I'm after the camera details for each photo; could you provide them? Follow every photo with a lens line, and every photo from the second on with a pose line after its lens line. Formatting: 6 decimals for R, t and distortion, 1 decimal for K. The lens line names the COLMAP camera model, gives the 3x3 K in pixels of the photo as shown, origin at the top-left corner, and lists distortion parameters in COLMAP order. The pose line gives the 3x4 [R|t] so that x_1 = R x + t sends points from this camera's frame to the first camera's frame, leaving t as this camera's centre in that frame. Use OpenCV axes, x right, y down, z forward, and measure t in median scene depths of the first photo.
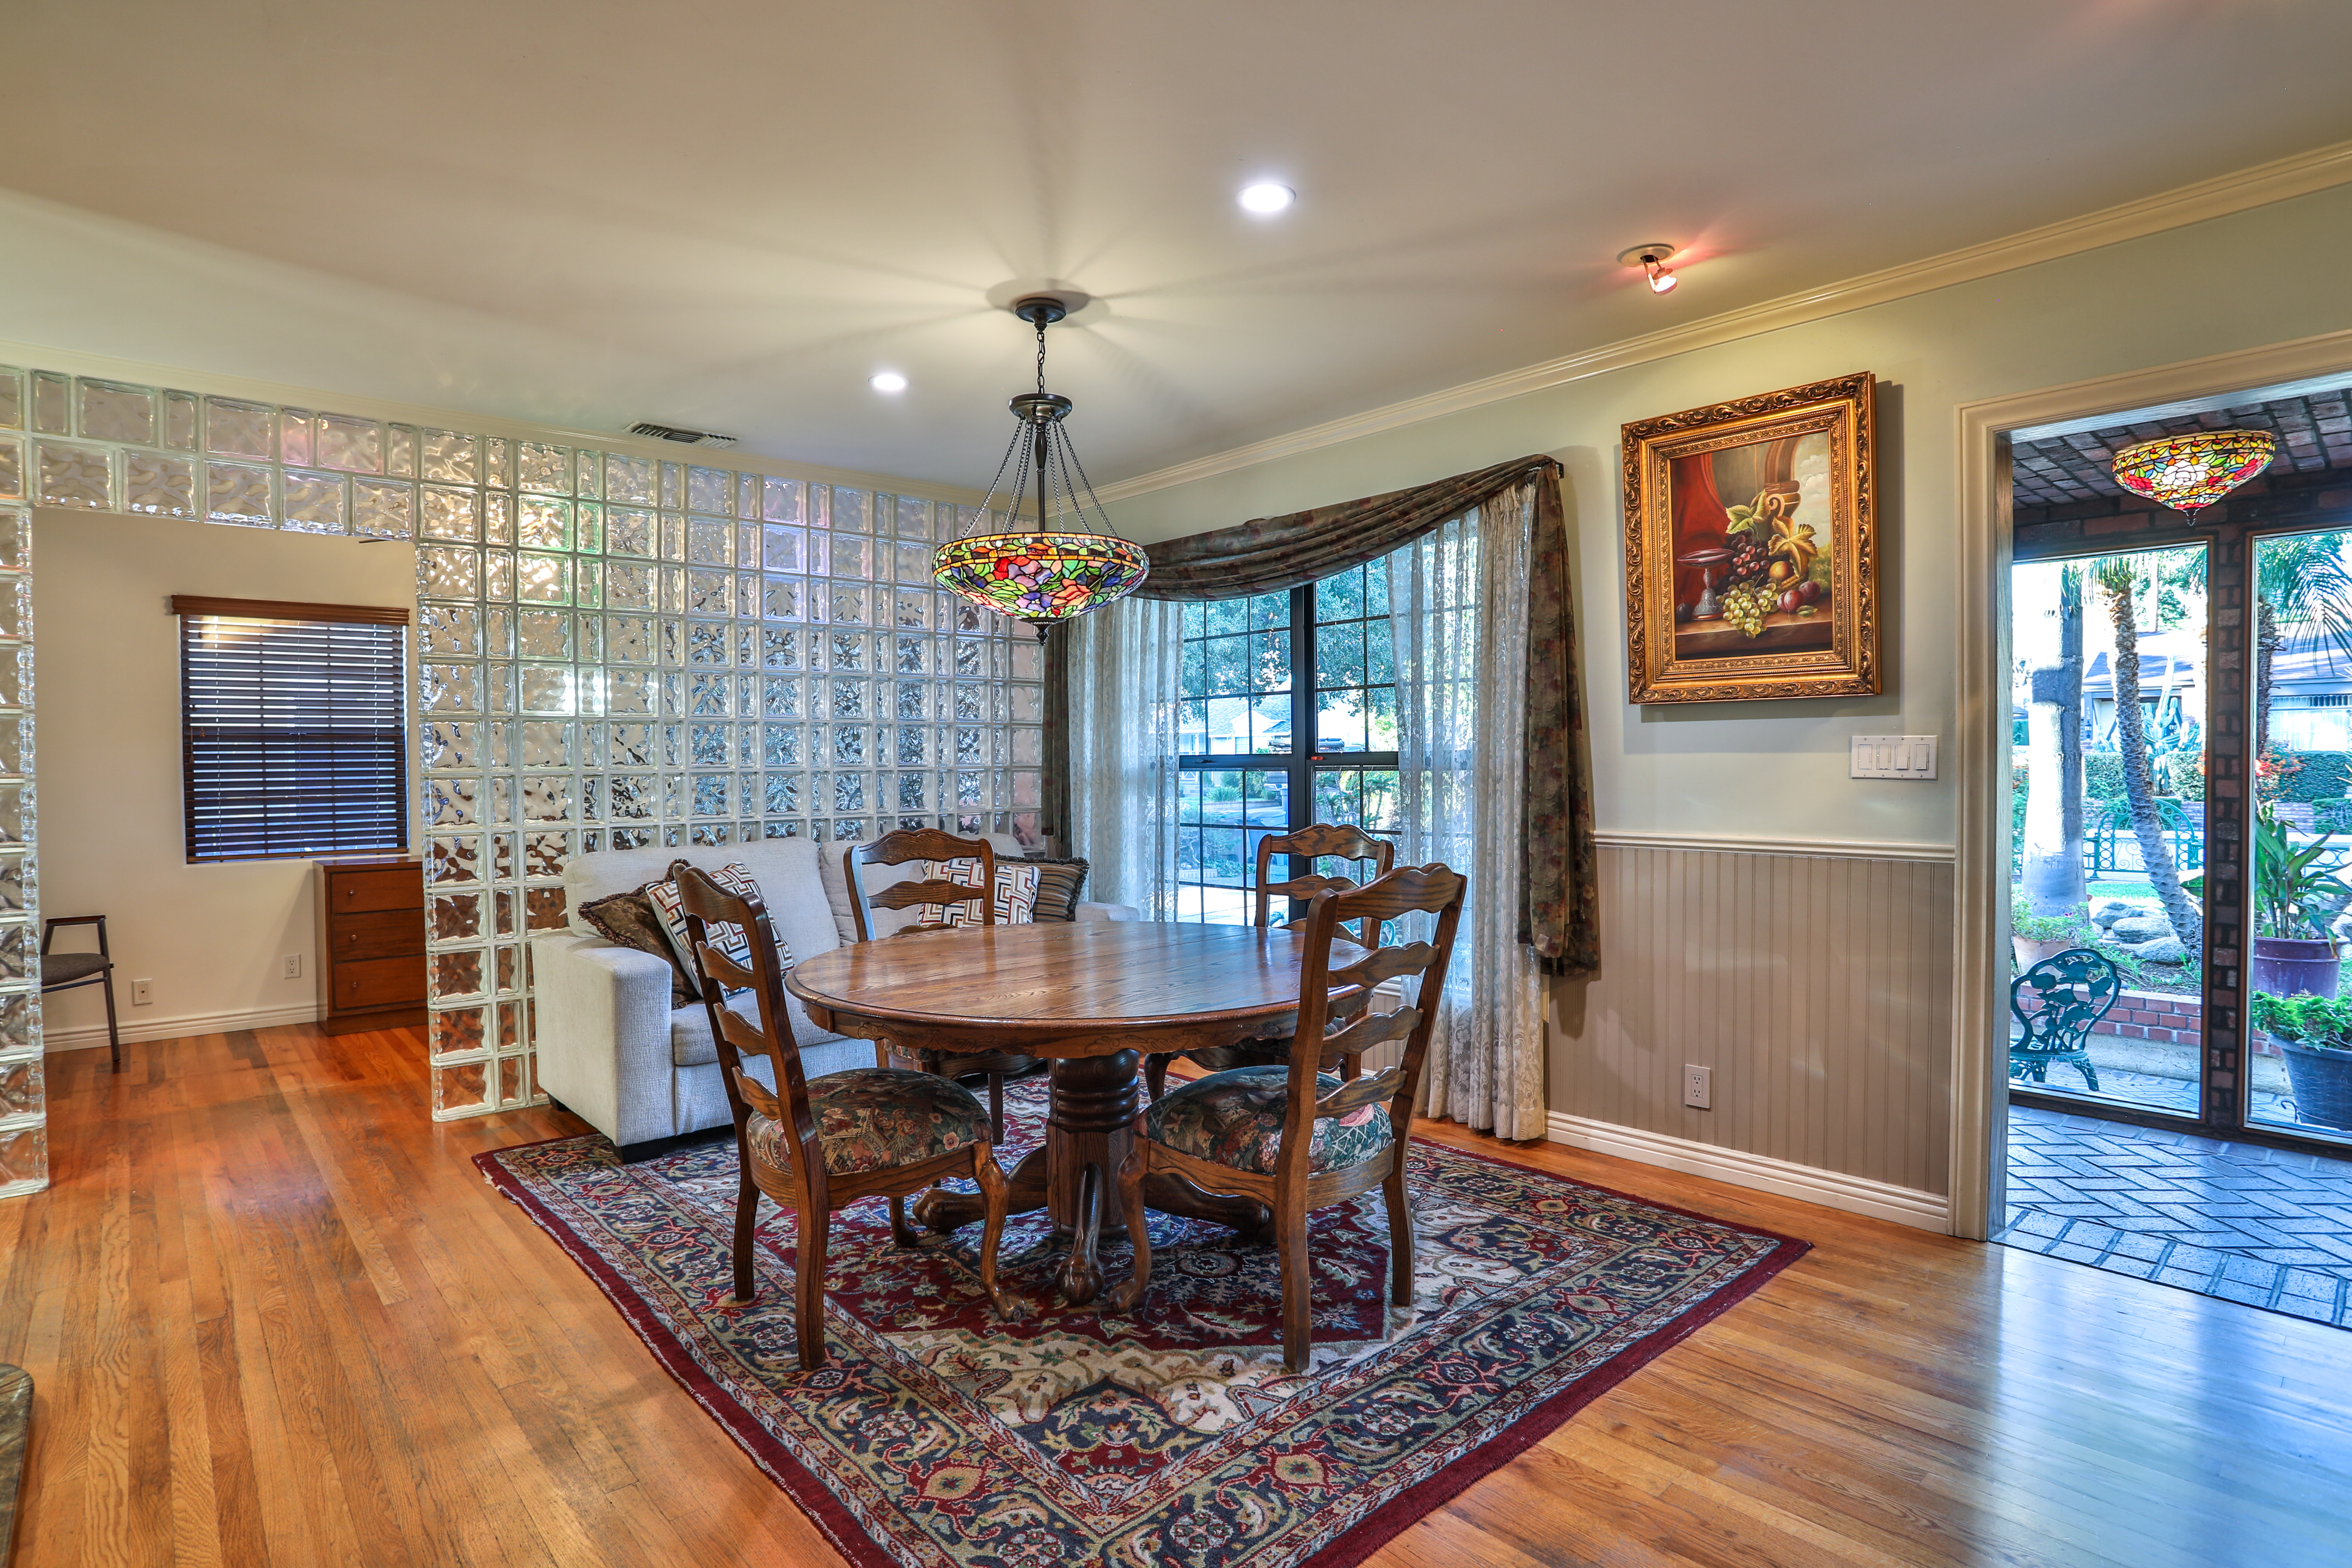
lens RADIAL K [[1205.1, 0, 1111.1], [0, 1205.1, 778.7], [0, 0, 1]] dist [-0.041210, 0.008472]
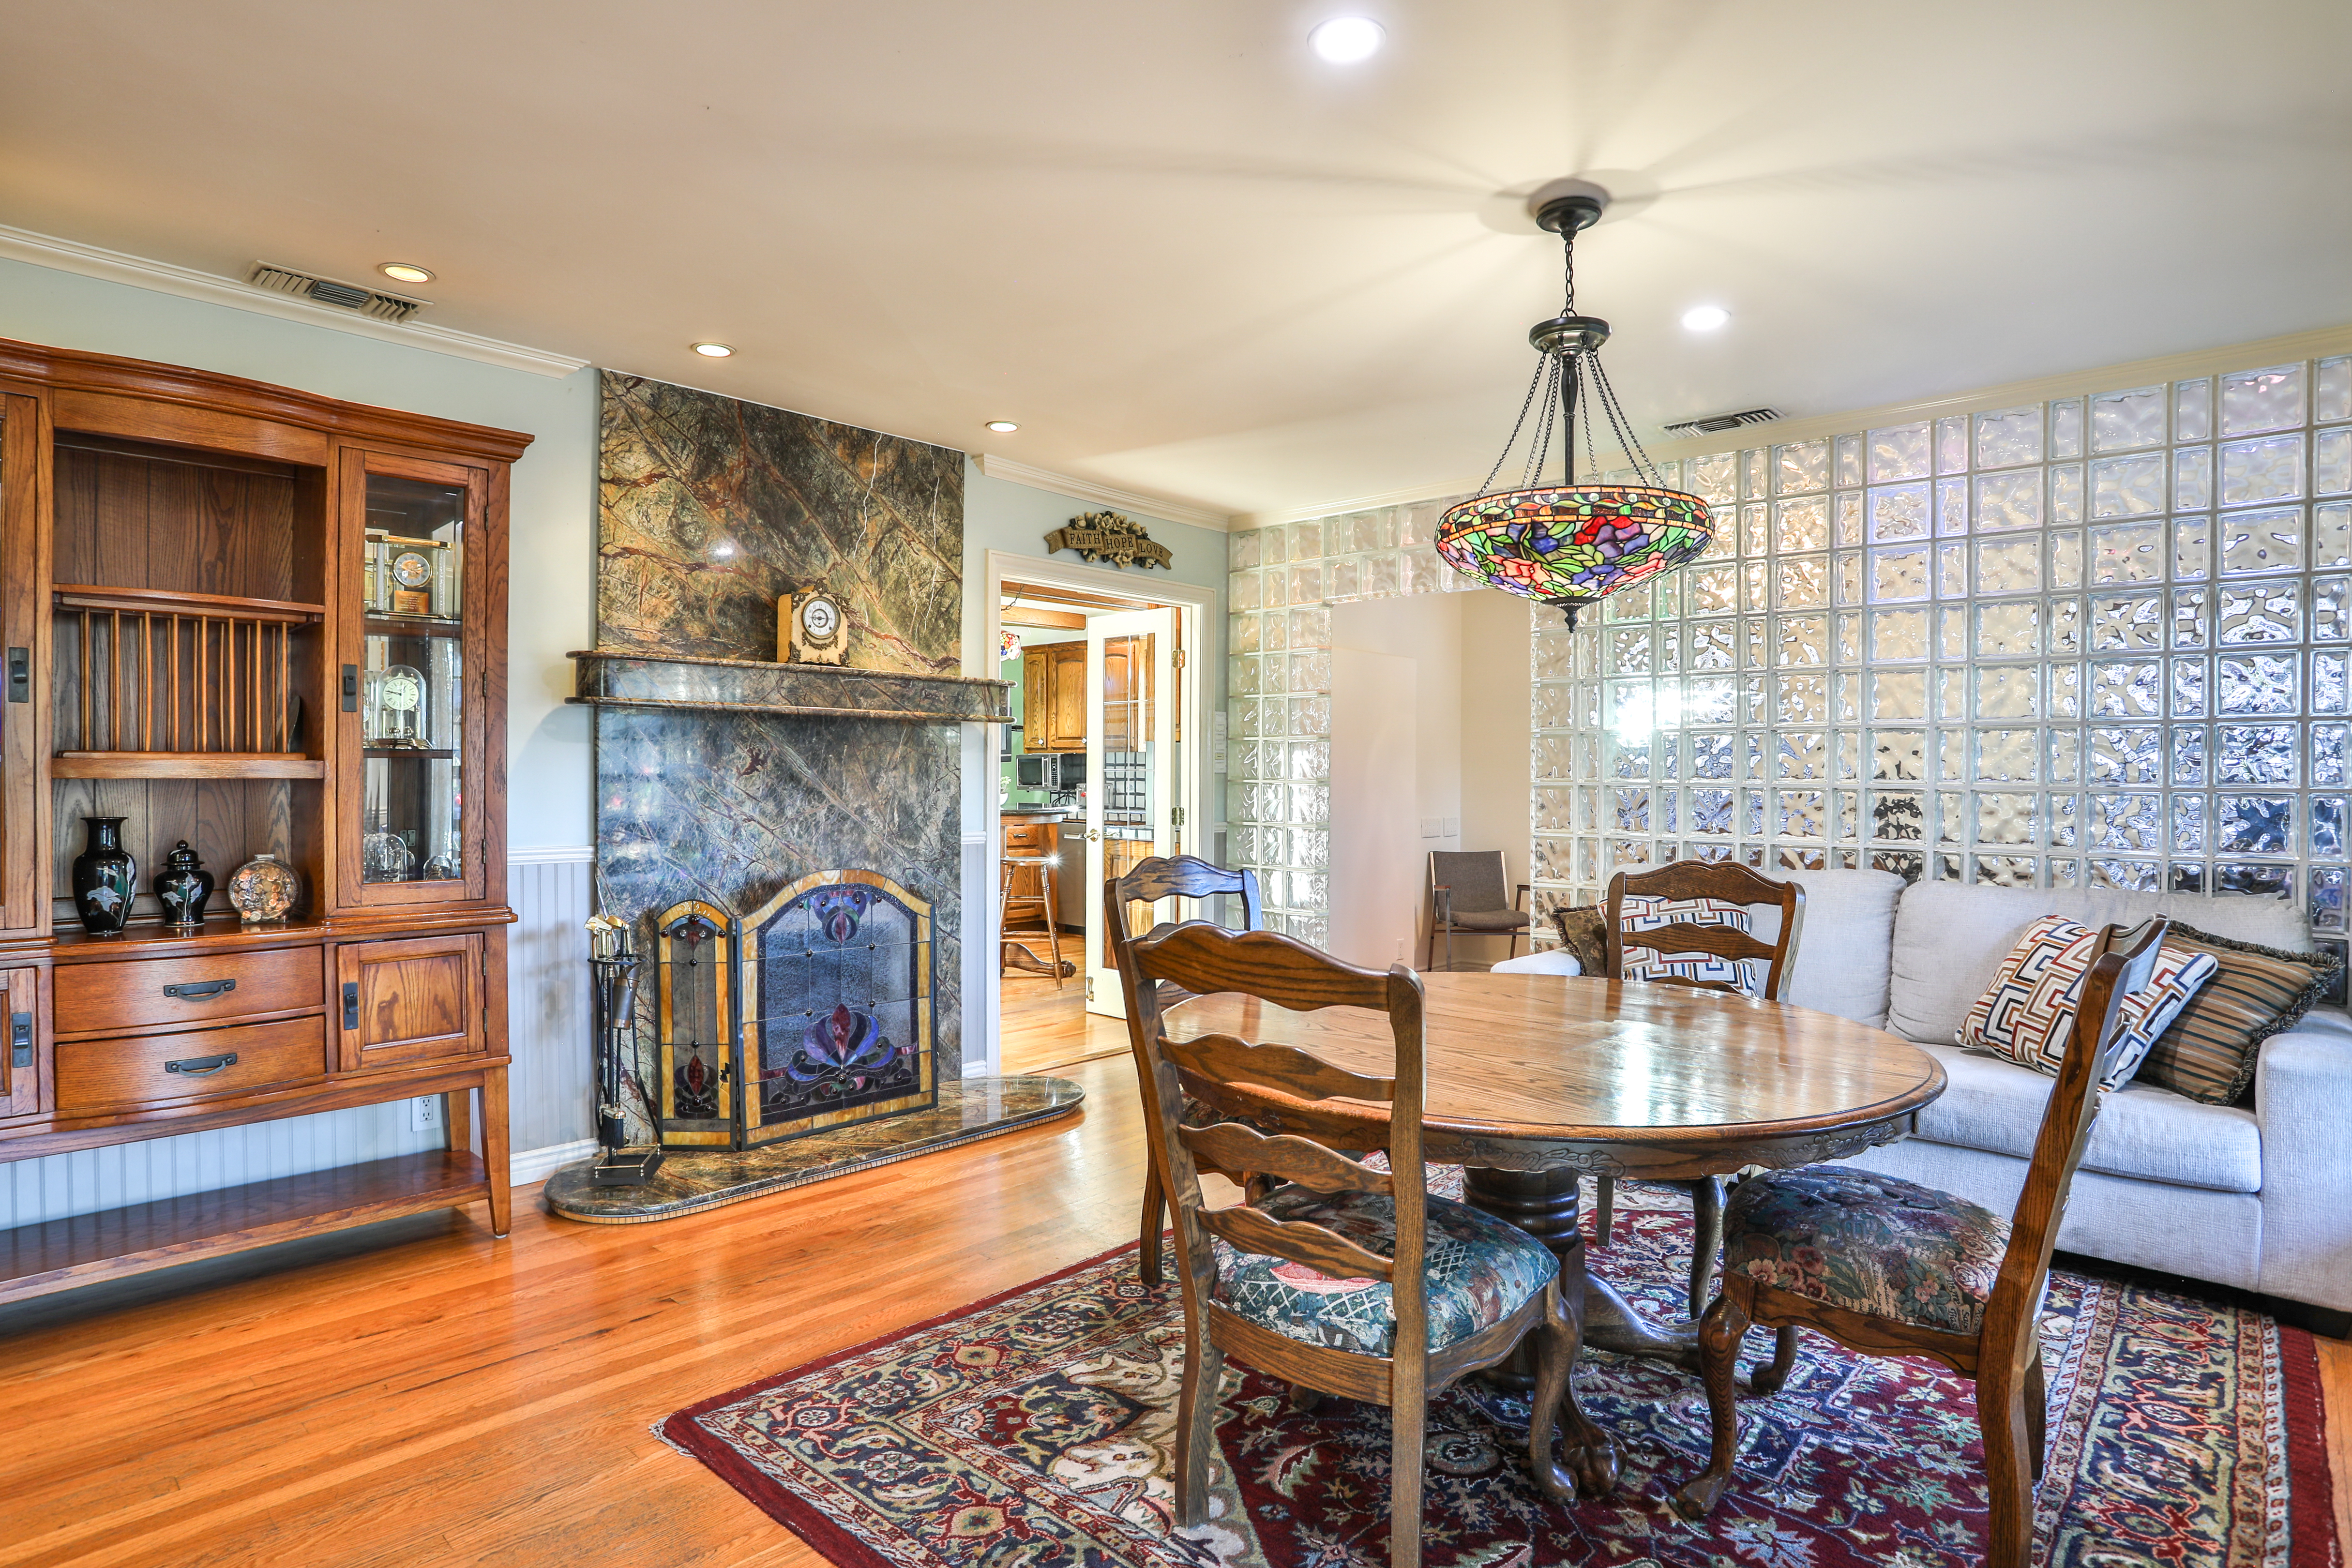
lens RADIAL K [[1205.1, 0, 1166.7], [0, 1205.1, 774.9], [0, 0, 1]] dist [-0.041210, 0.008472]
pose [[0.125857, 0.006871, -0.992025, 0.672860], [-0.015870, 0.999862, 0.004912, -0.015426], [0.991921, 0.015125, 0.125949, 0.614410]]
